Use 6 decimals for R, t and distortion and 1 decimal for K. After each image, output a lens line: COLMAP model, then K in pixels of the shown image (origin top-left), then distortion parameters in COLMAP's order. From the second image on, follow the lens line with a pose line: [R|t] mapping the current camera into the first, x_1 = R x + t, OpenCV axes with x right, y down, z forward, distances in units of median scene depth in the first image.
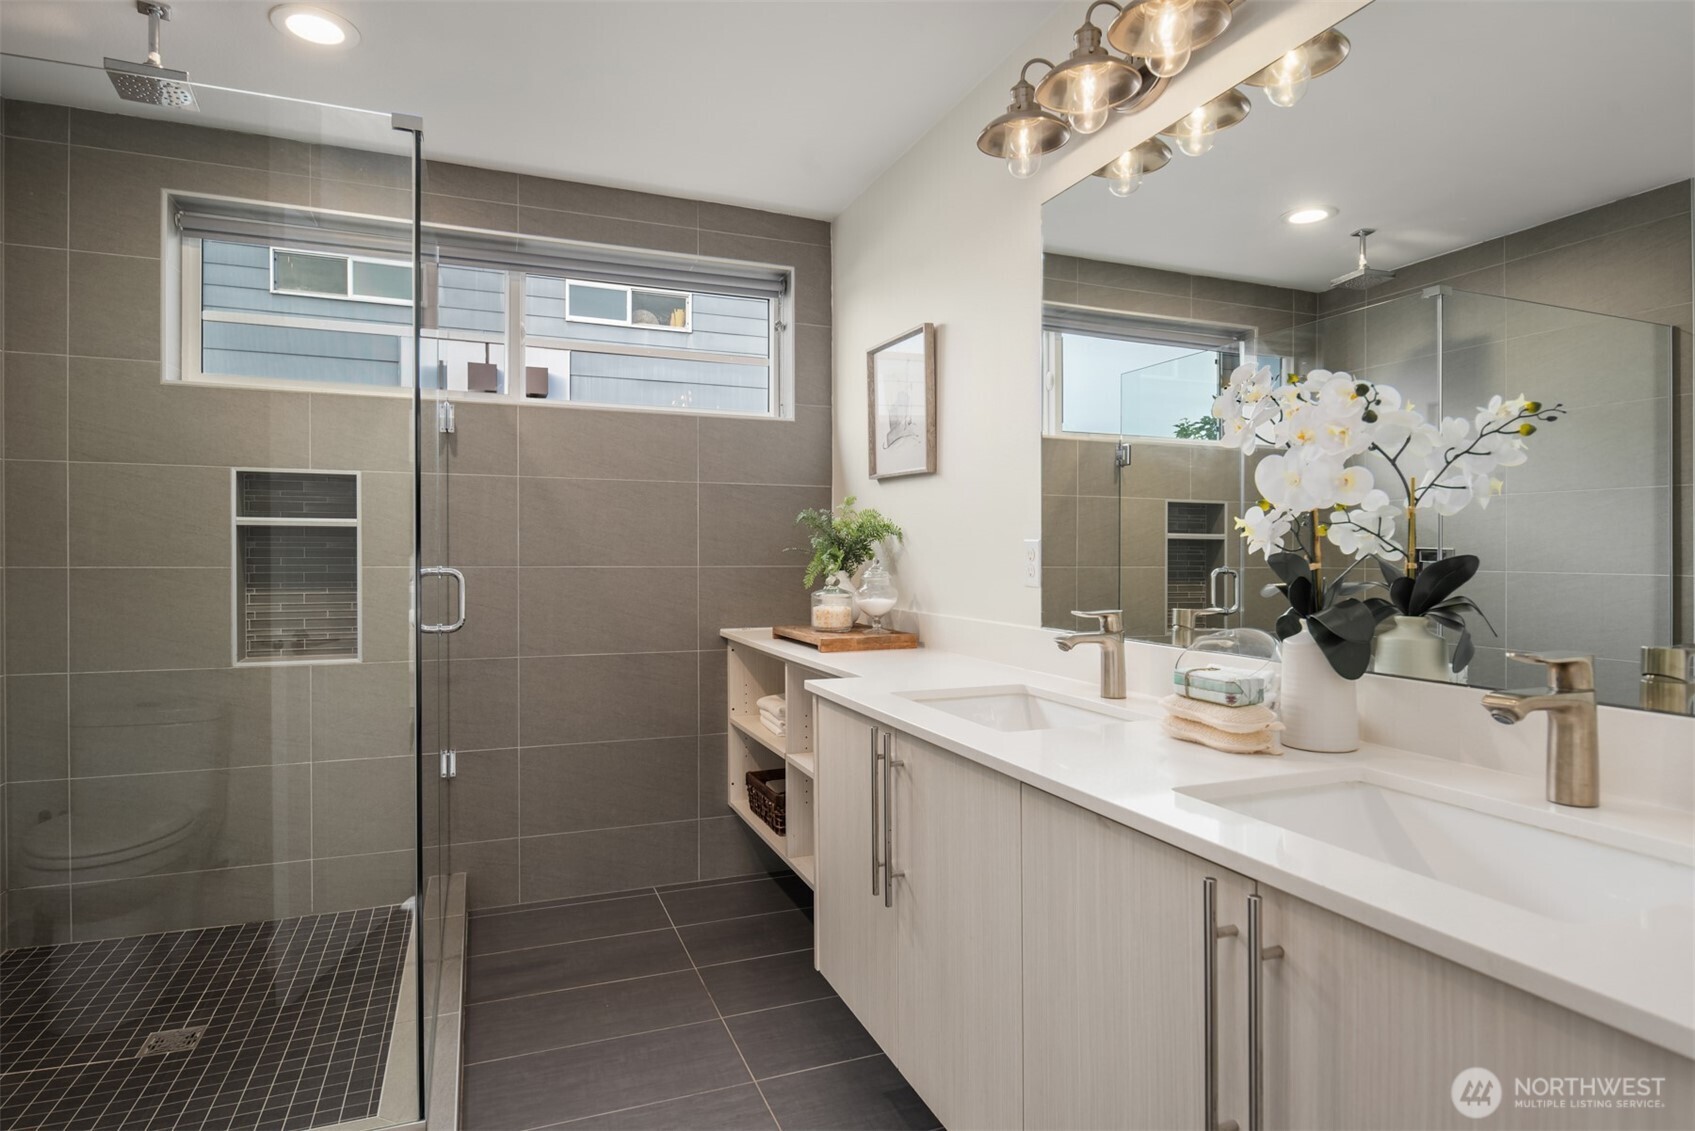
lens RADIAL K [[922.2, 0, 846.8], [0, 922.2, 561.3], [0, 0, 1]] dist [-0.004735, 0.000852]
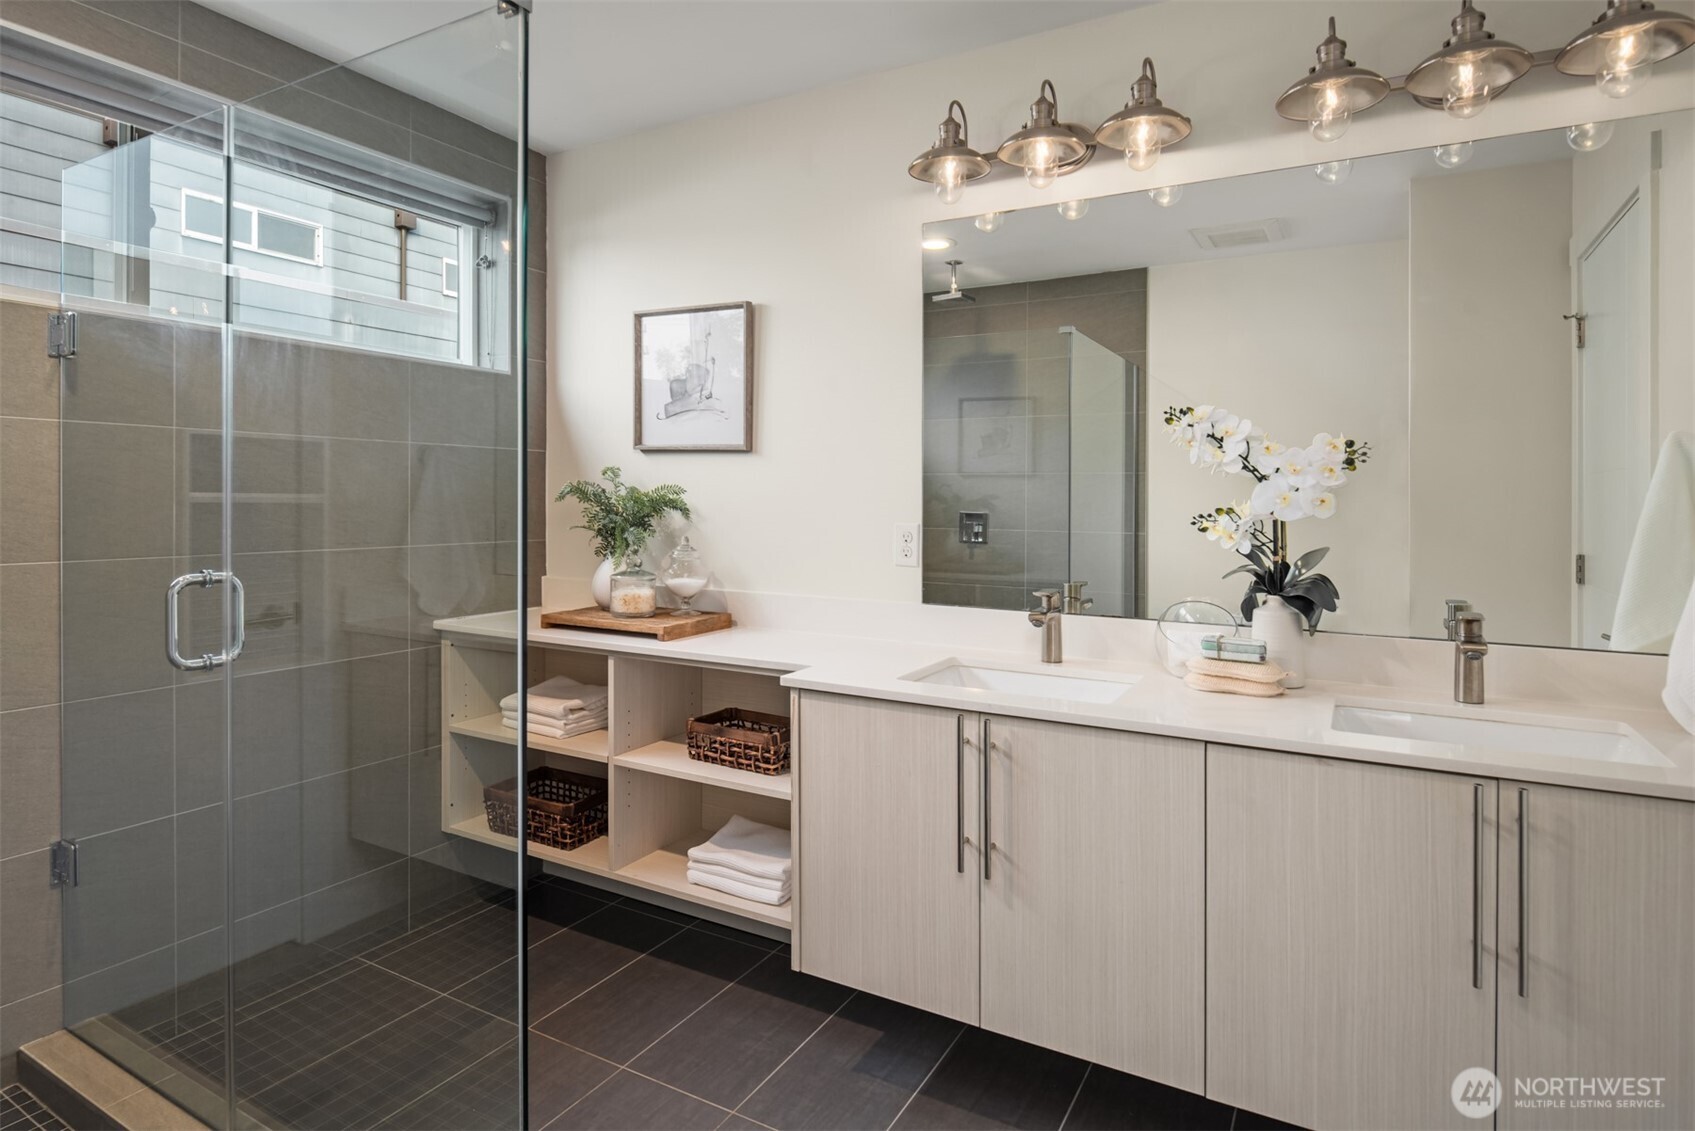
lens RADIAL K [[922.2, 0, 851.5], [0, 922.2, 502.3], [0, 0, 1]] dist [-0.004735, 0.000852]
pose [[0.778626, 0.002241, 0.627485, -0.437662], [-0.001456, 0.999997, -0.001765, -0.037970], [-0.627487, 0.000460, 0.778627, 0.147402]]
